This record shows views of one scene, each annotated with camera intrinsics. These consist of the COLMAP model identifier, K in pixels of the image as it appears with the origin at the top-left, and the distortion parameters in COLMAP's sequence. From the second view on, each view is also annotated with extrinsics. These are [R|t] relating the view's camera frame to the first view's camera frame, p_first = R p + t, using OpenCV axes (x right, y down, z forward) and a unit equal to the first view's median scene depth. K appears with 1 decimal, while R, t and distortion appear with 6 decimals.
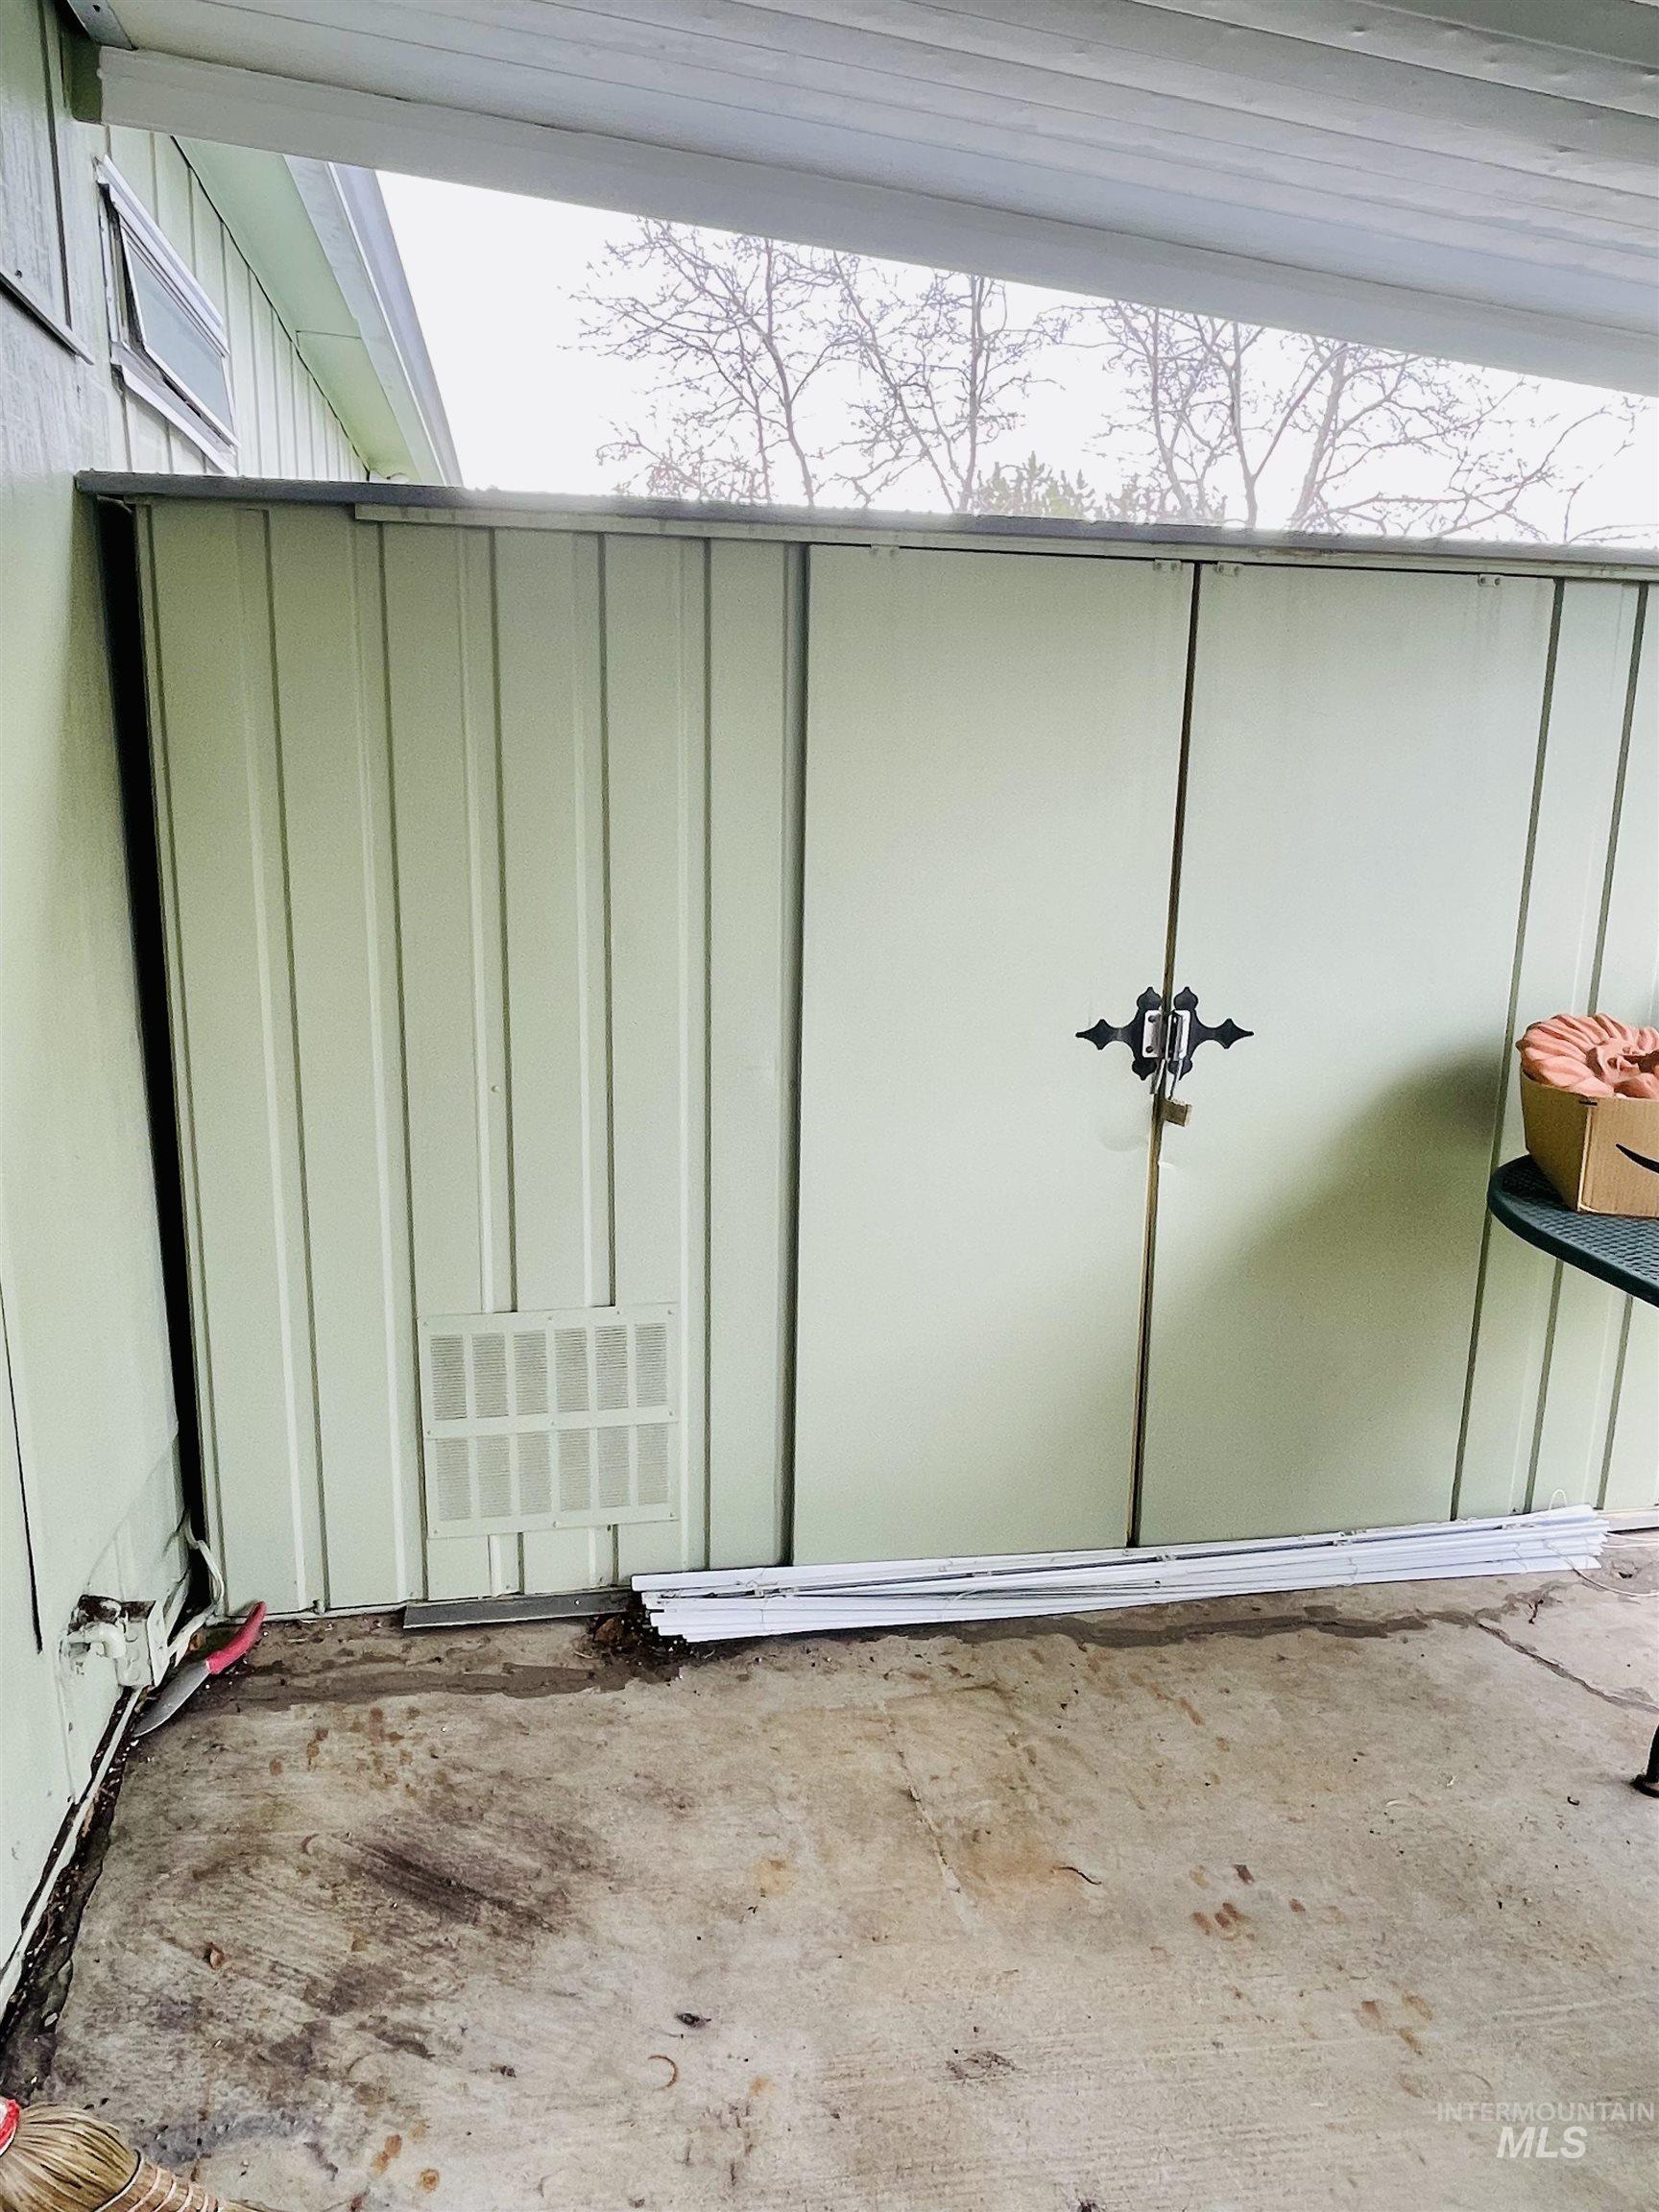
lens RADIAL K [[1518.6, 0, 829.5], [0, 1518.6, 1106.0], [0, 0, 1]] dist [-0.007703, -0.002248]
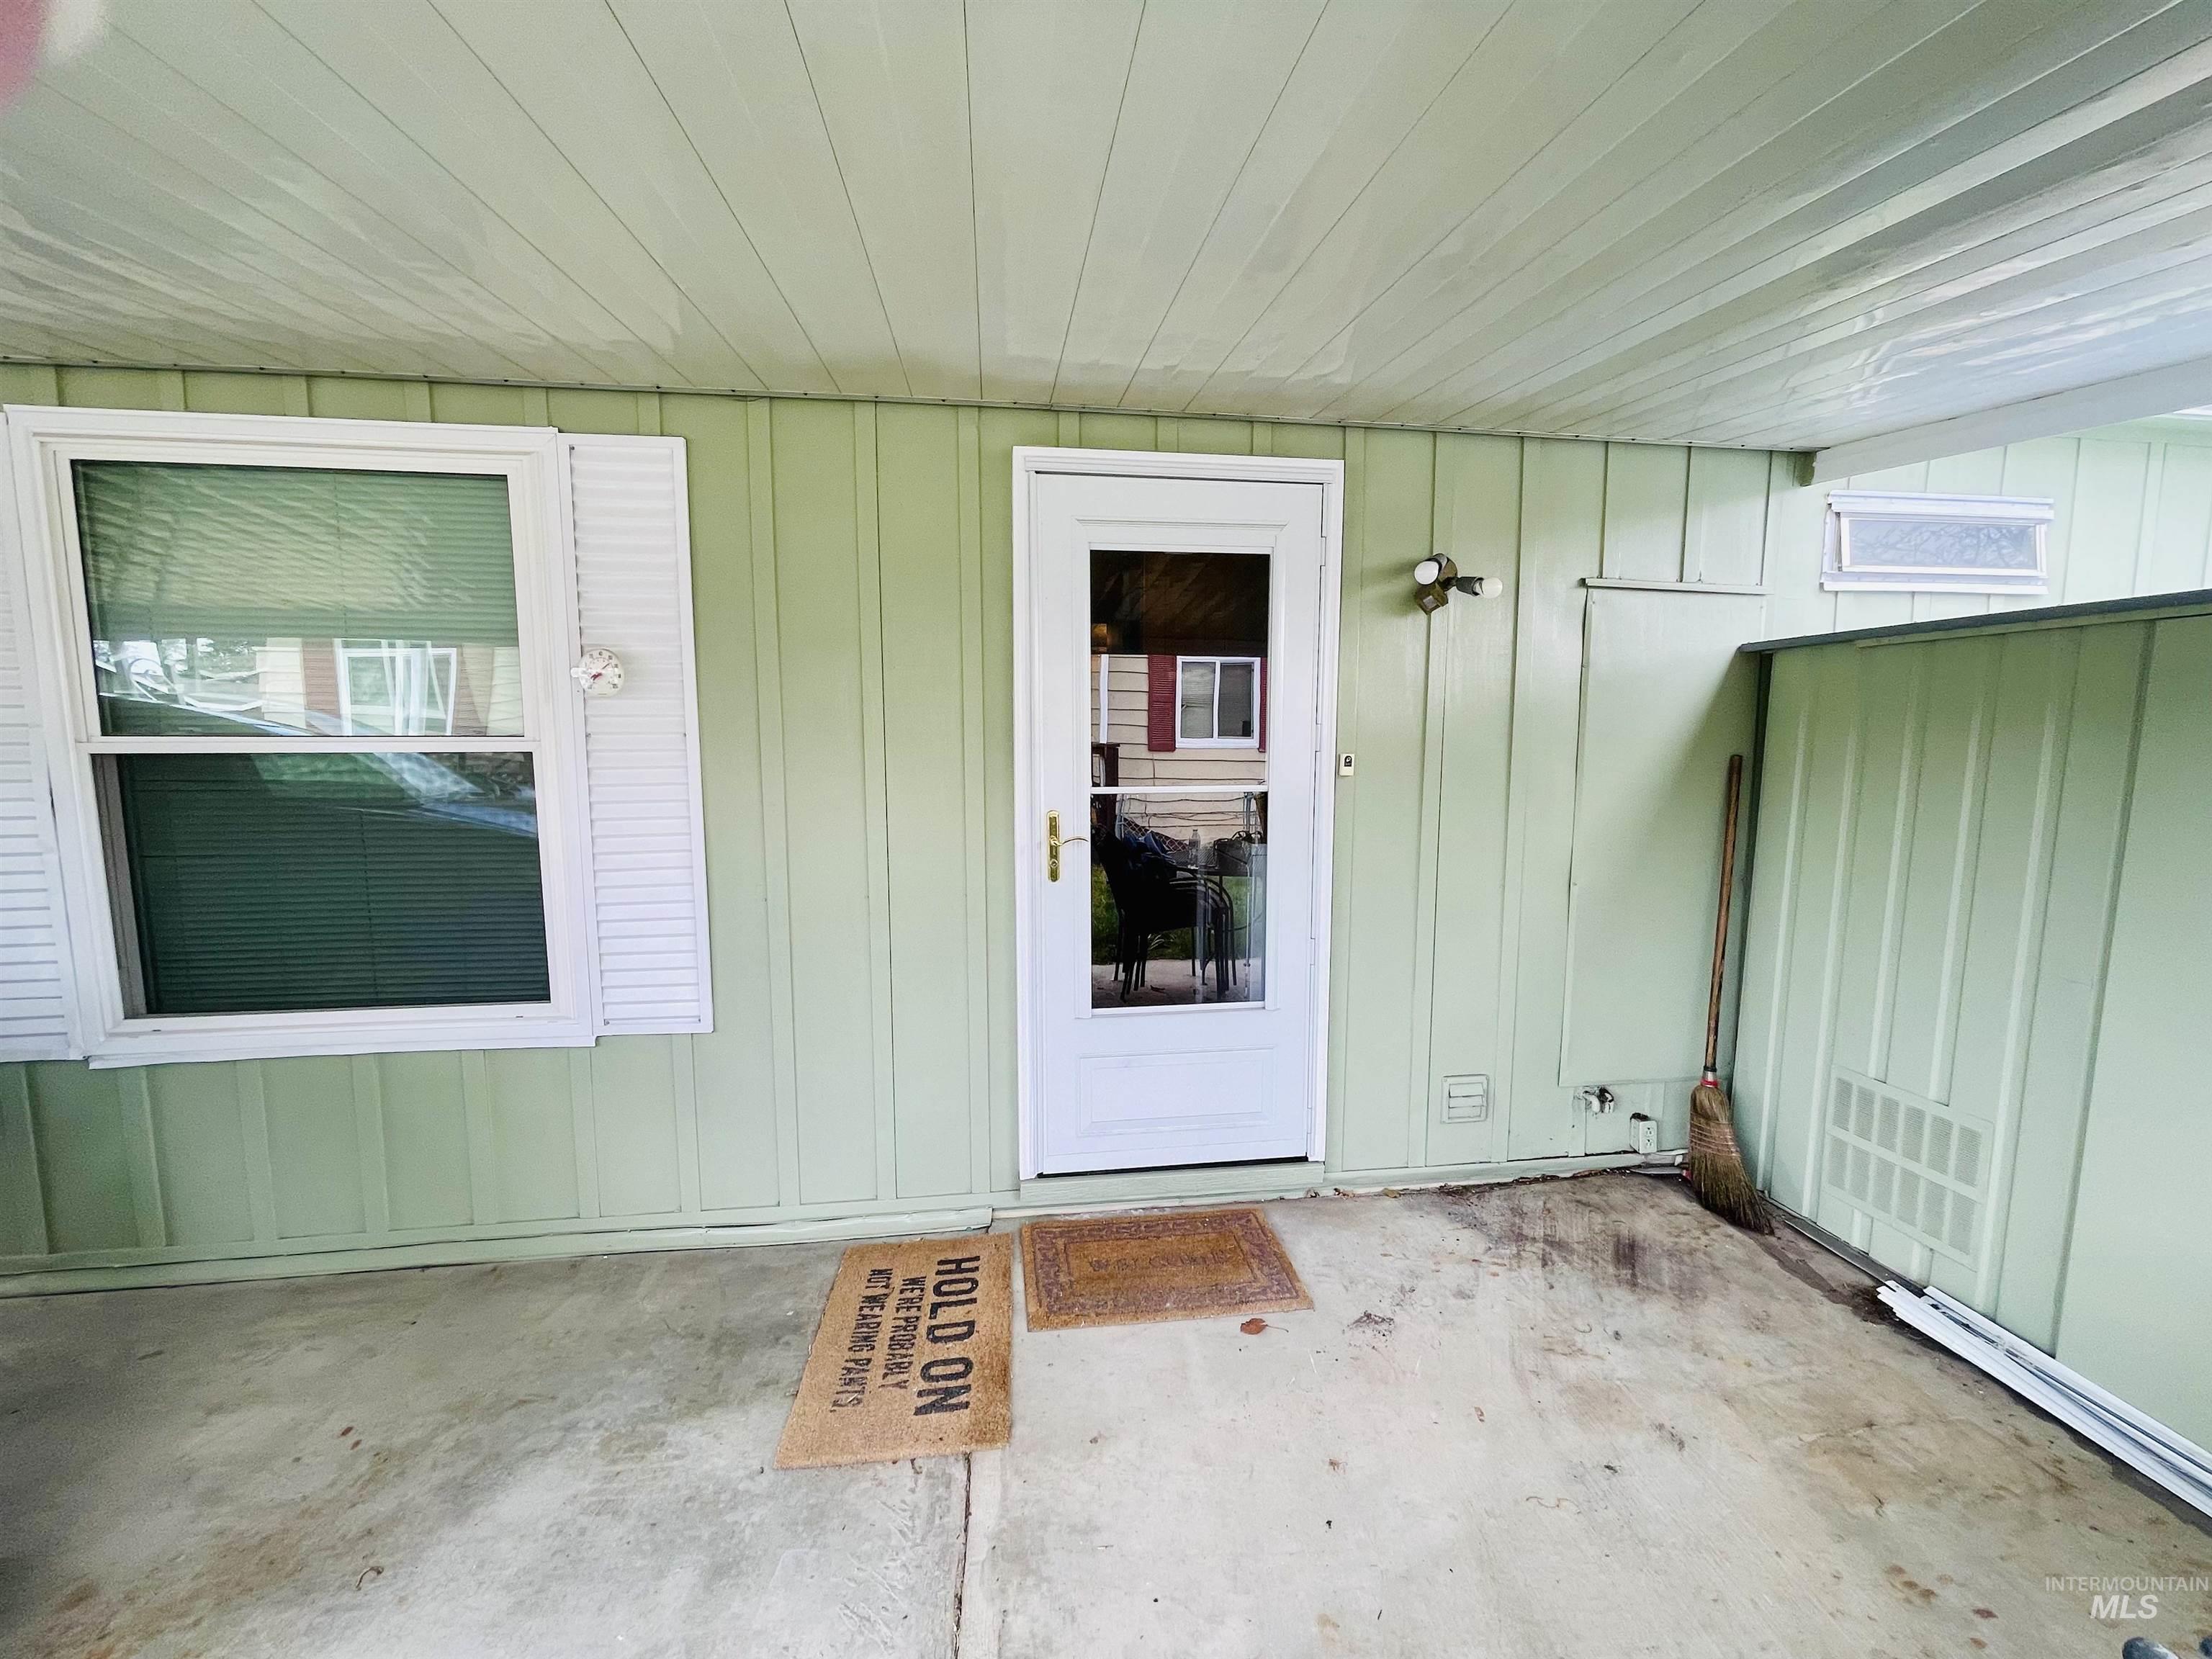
lens RADIAL K [[882.0, 0, 1106.0], [0, 882.0, 829.5], [0, 0, 1]] dist [-0.002763, -0.000075]
pose [[-0.037623, 0.090038, -0.995227, 0.849743], [-0.218180, 0.971165, 0.096109, -0.049623], [0.975183, 0.220755, -0.016893, 0.105222]]
